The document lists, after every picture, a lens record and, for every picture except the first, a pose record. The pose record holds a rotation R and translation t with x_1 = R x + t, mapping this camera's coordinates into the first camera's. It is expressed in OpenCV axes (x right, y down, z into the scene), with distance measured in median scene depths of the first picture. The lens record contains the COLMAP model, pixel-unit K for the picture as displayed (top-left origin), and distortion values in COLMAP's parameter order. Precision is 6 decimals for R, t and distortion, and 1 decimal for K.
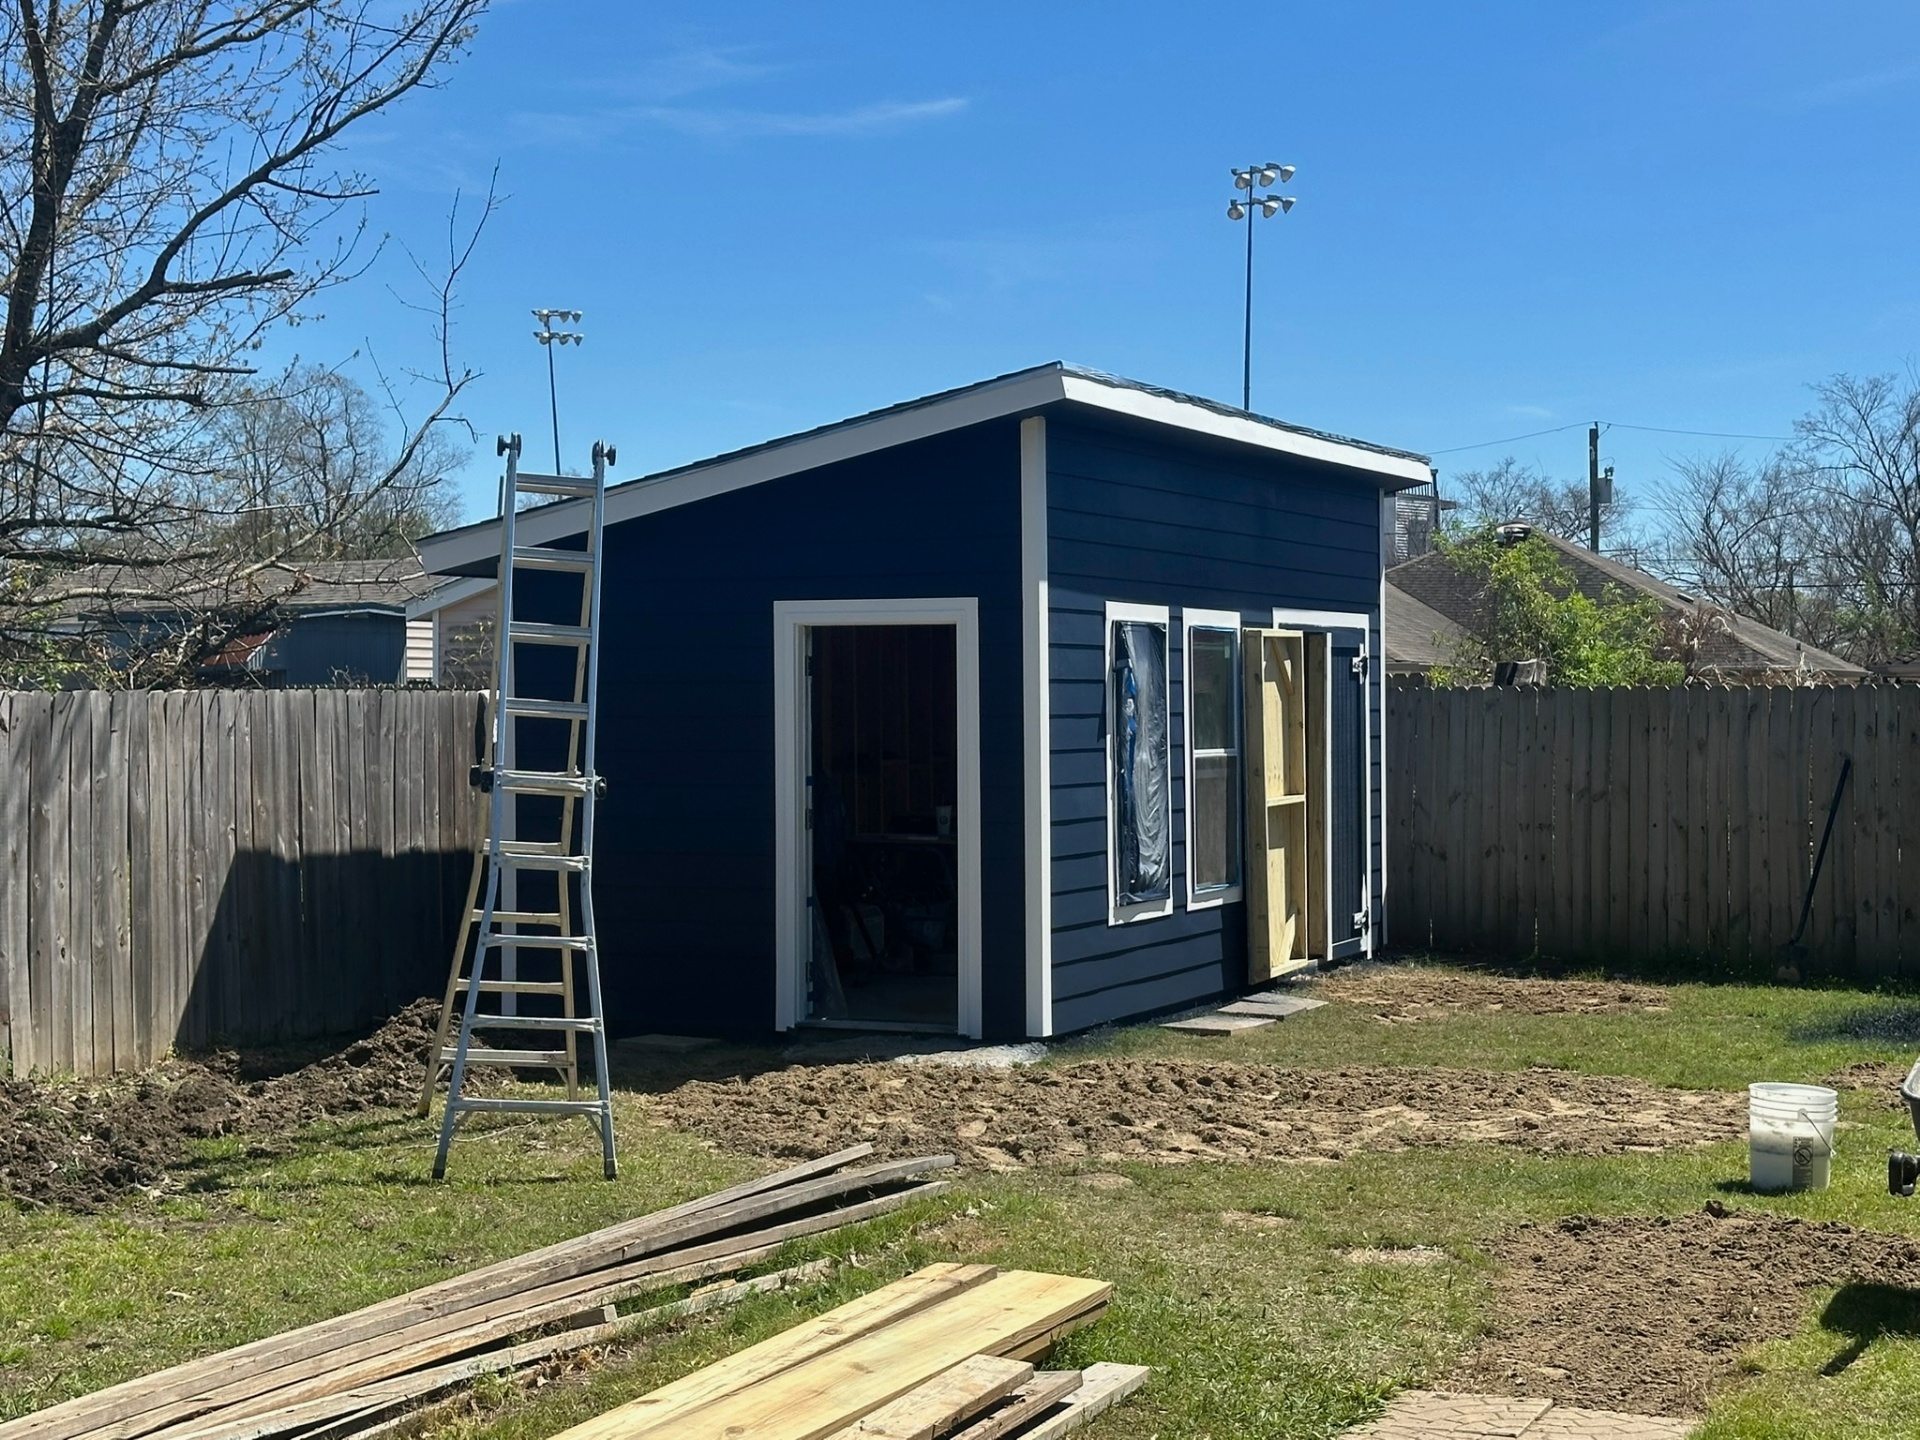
lens RADIAL K [[2986.6, 0, 965.3], [0, 2986.6, 719.3], [0, 0, 1]] dist [0.135780, 0.000000]
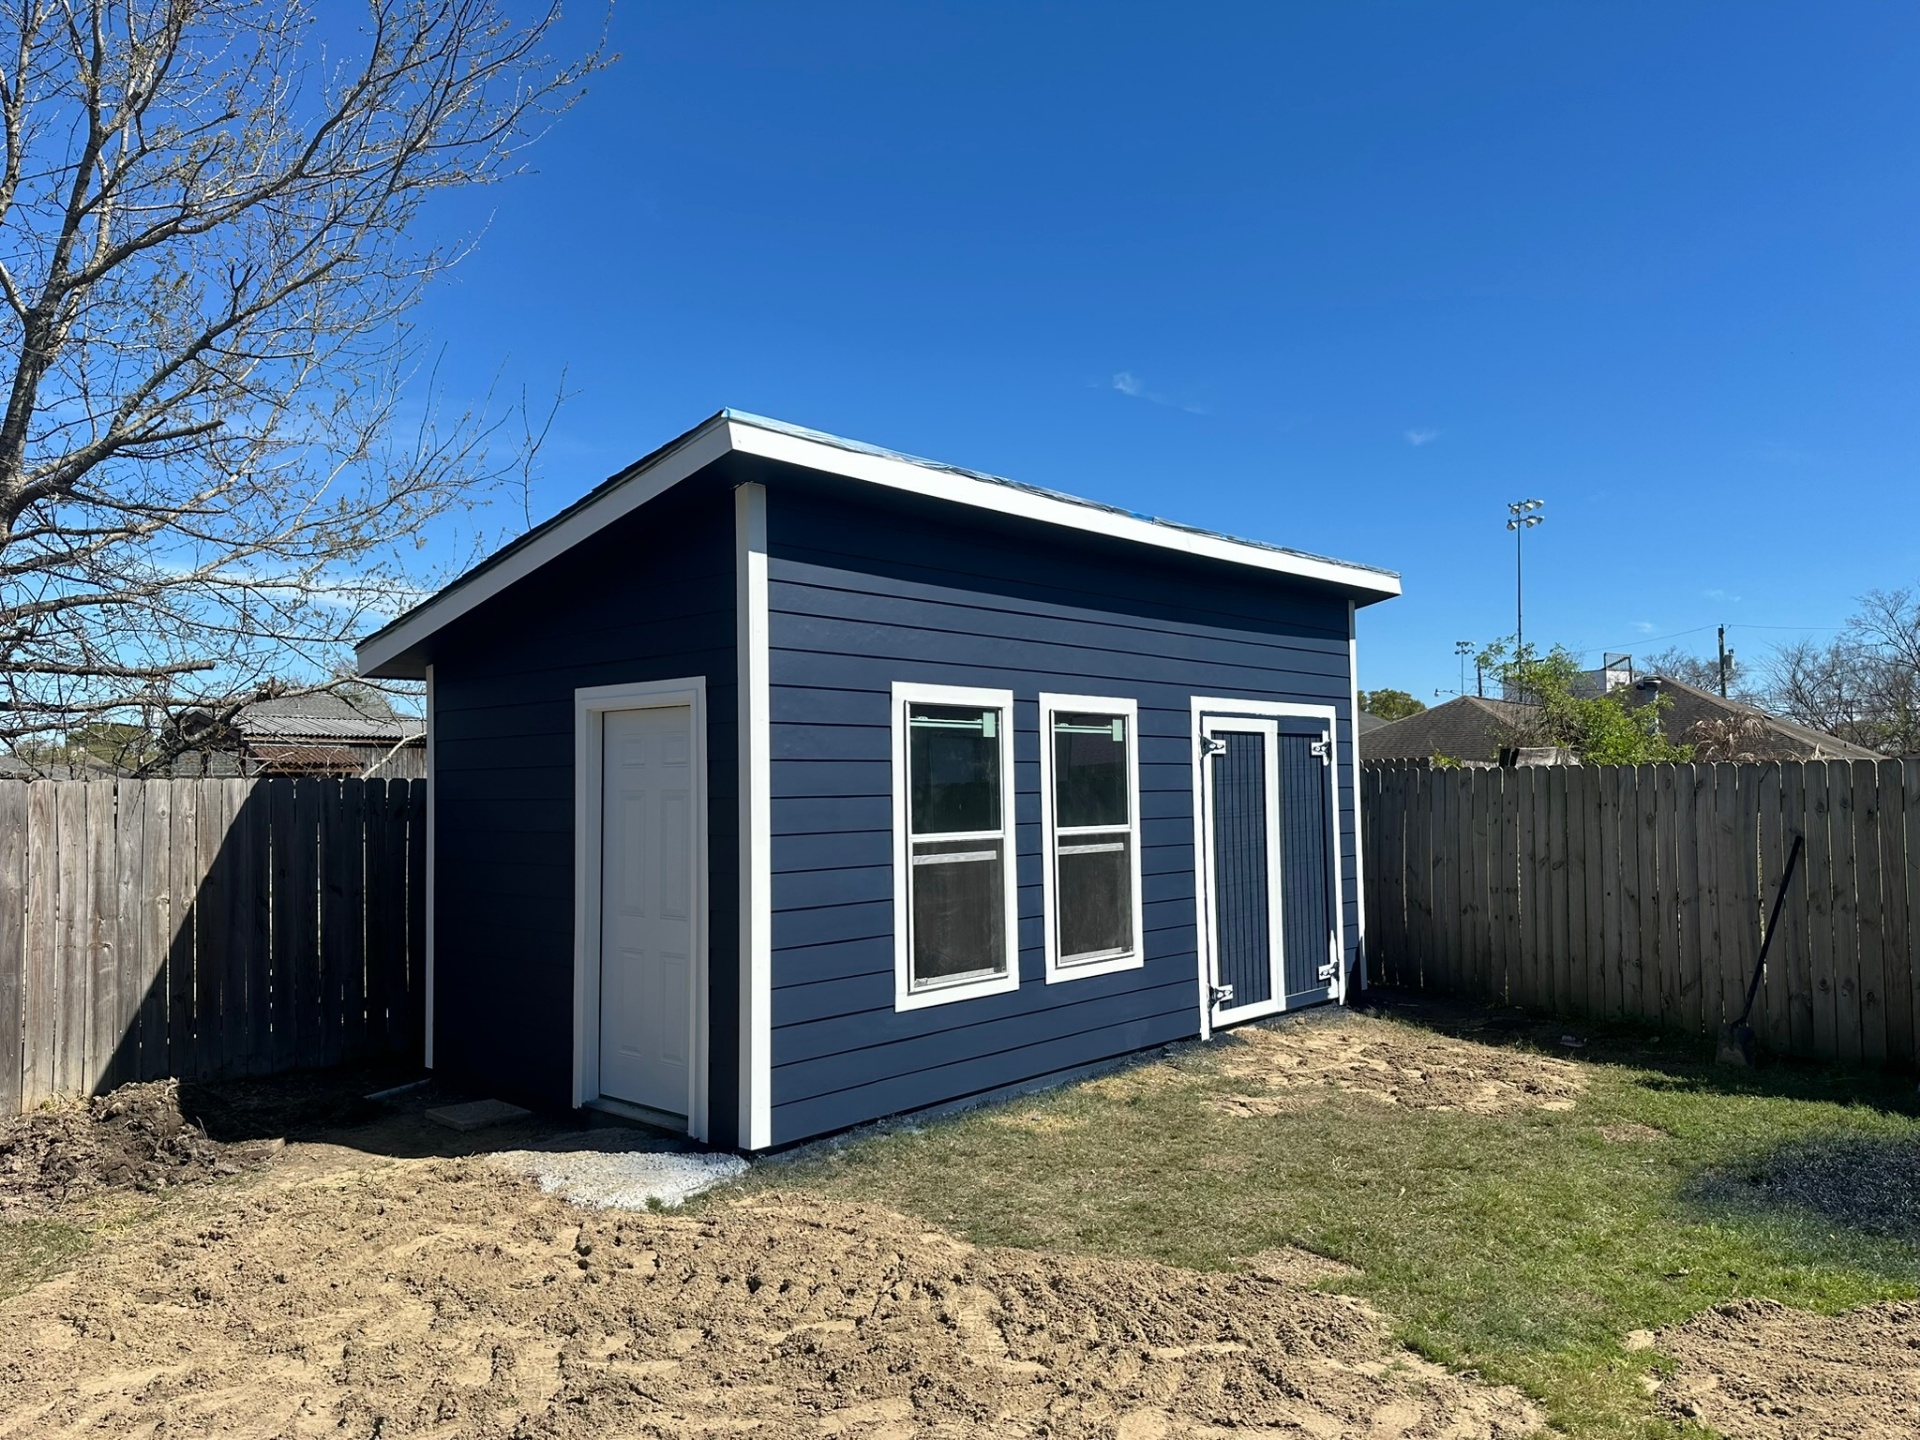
lens RADIAL K [[1341.2, 0, 956.4], [0, 1341.2, 719.9], [0, 0, 1]] dist [0.050555, -0.059449]
pose [[0.947535, -0.022394, -0.318866, 0.163861], [0.005228, 0.998495, -0.054589, -0.001742], [0.319609, 0.050058, 0.946226, 0.462294]]
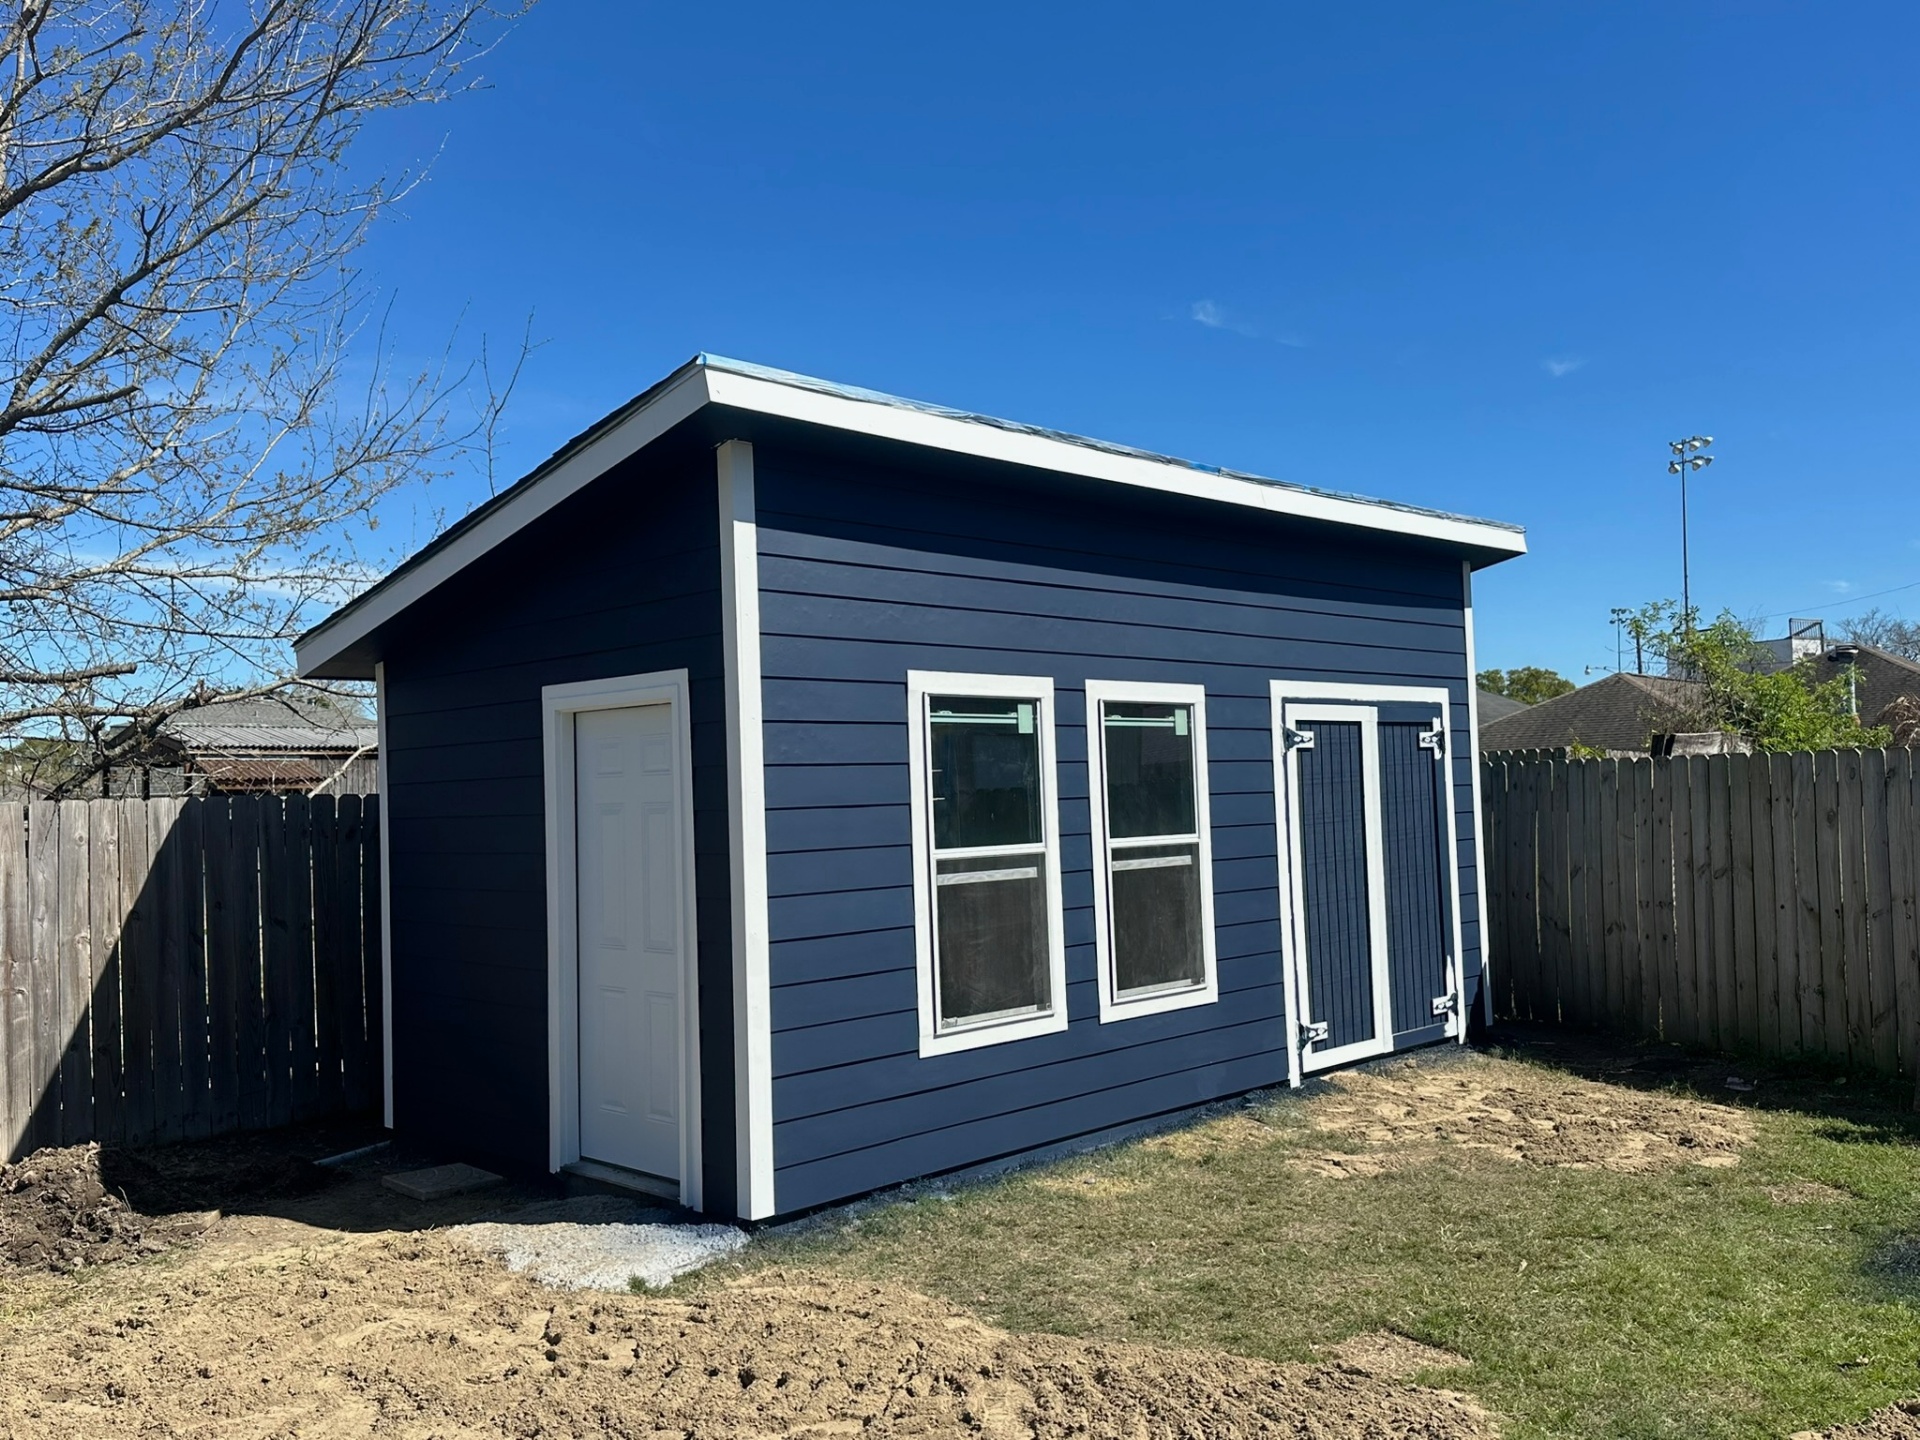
lens RADIAL K [[1571.7, 0, 946.8], [0, 1571.7, 727.4], [0, 0, 1]] dist [0.050026, -0.059502]
pose [[0.932045, -0.038850, -0.360253, 0.169597], [0.023211, 0.998595, -0.047637, -0.001401], [0.361598, 0.036038, 0.931637, 0.466474]]
